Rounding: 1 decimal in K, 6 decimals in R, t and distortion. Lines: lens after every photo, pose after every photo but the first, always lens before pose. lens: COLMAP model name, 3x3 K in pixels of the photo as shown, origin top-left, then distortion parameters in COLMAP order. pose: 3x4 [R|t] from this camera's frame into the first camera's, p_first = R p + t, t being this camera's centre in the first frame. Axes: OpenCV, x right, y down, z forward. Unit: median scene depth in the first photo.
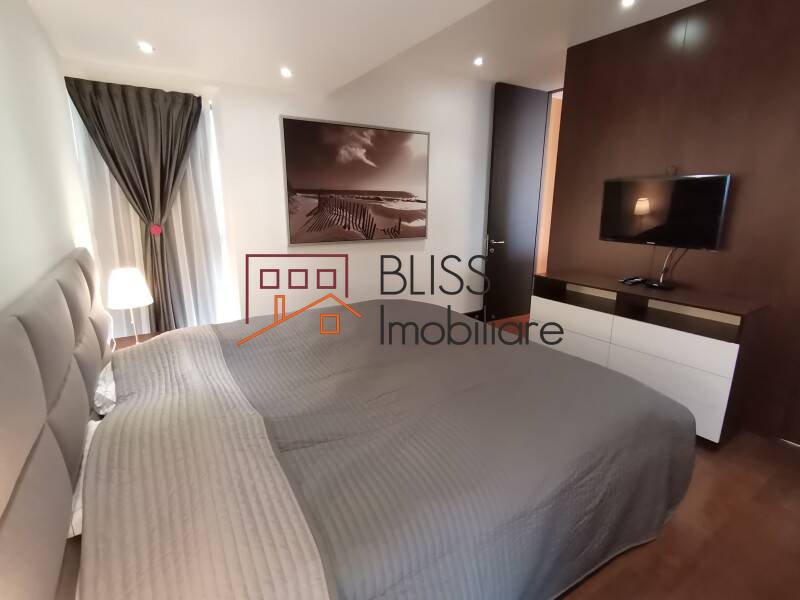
lens RADIAL K [[401.6, 0, 400.2], [0, 401.6, 296.9], [0, 0, 1]] dist [0.020767, -0.014194]
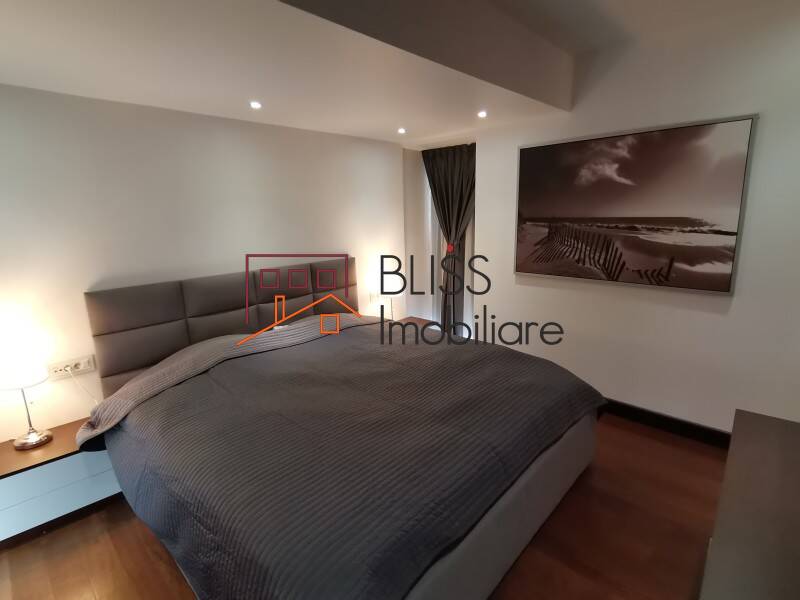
lens RADIAL K [[401.6, 0, 400.4], [0, 401.6, 297.0], [0, 0, 1]] dist [0.020767, -0.014194]
pose [[0.234123, 0.191749, -0.953110, 0.580540], [-0.209359, 0.967300, 0.143177, -0.143590], [0.949397, 0.166021, 0.266612, 0.438740]]
